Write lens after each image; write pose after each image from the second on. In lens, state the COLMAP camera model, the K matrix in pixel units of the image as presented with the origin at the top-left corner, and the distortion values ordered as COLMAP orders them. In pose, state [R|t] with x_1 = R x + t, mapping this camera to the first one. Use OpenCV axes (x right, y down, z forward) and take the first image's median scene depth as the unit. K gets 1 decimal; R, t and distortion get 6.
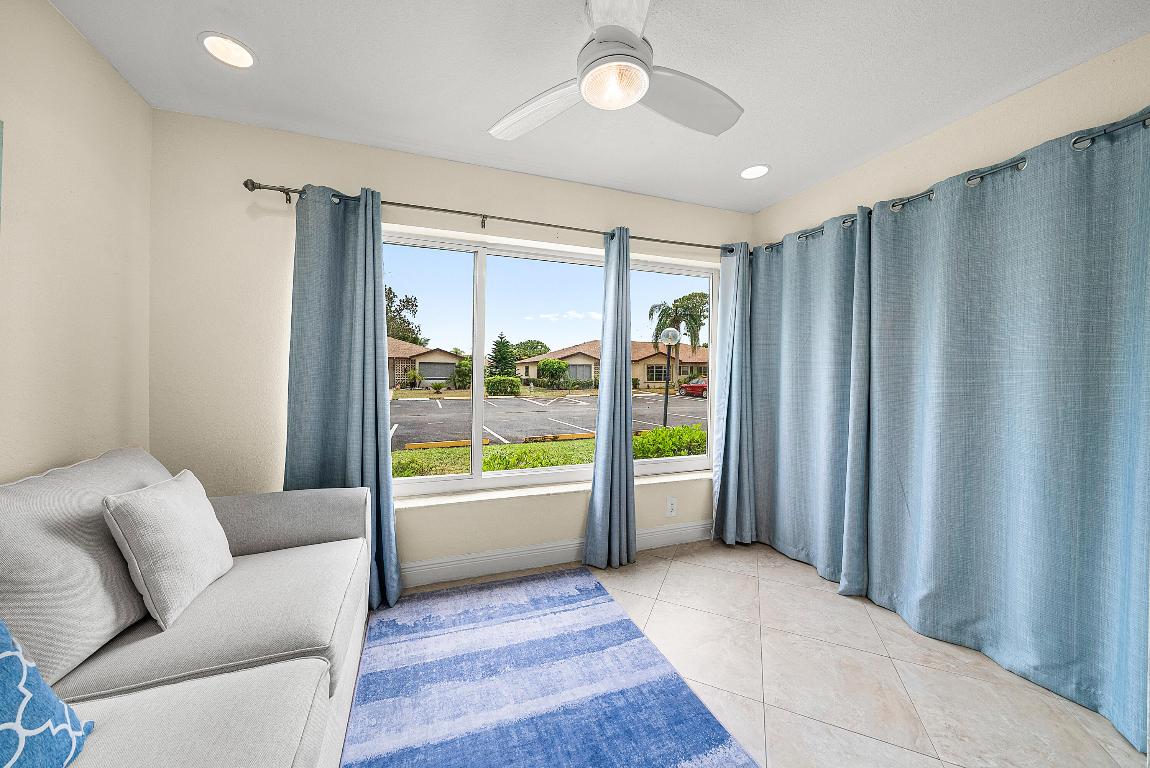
lens RADIAL K [[395.3, 0, 577.9], [0, 395.3, 373.9], [0, 0, 1]] dist [-0.007138, -0.000075]
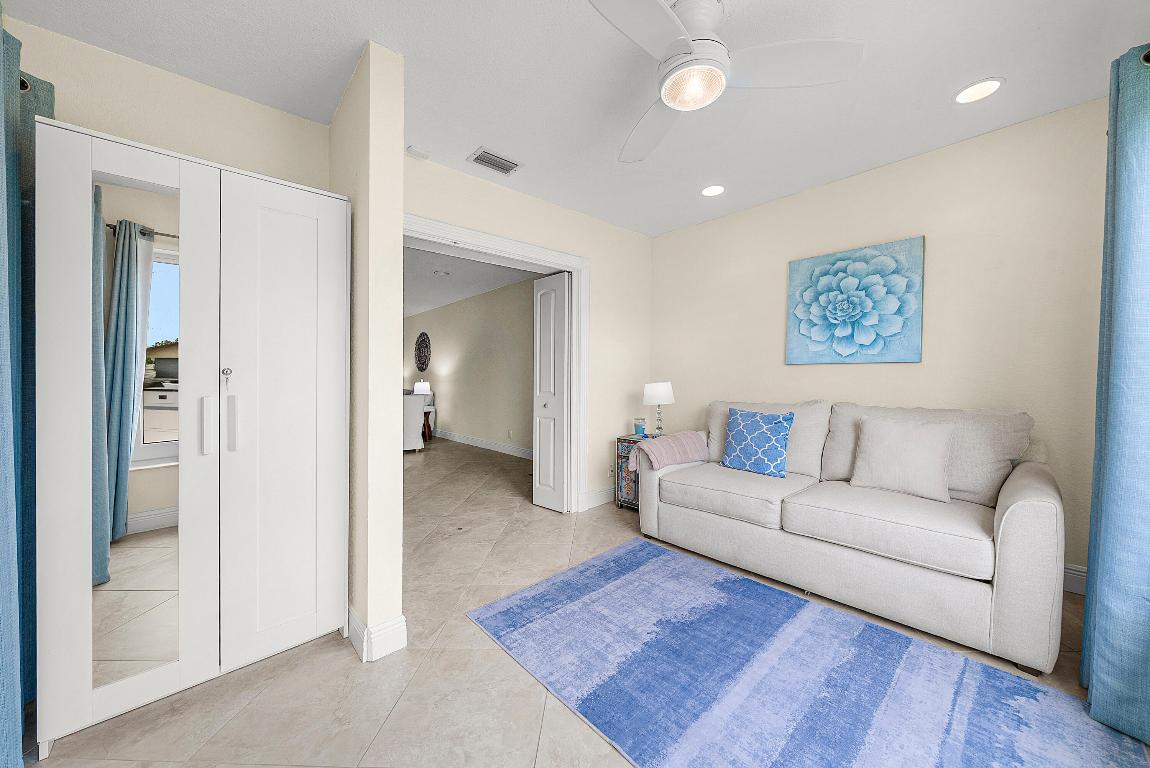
lens RADIAL K [[404.8, 0, 575.0], [0, 404.8, 381.3], [0, 0, 1]] dist [0.001463, 0.000135]
pose [[-0.946072, 0.000331, -0.323958, 0.649985], [0.000730, 0.999999, -0.001112, 0.092433], [0.323957, -0.001288, -0.946071, 1.770172]]
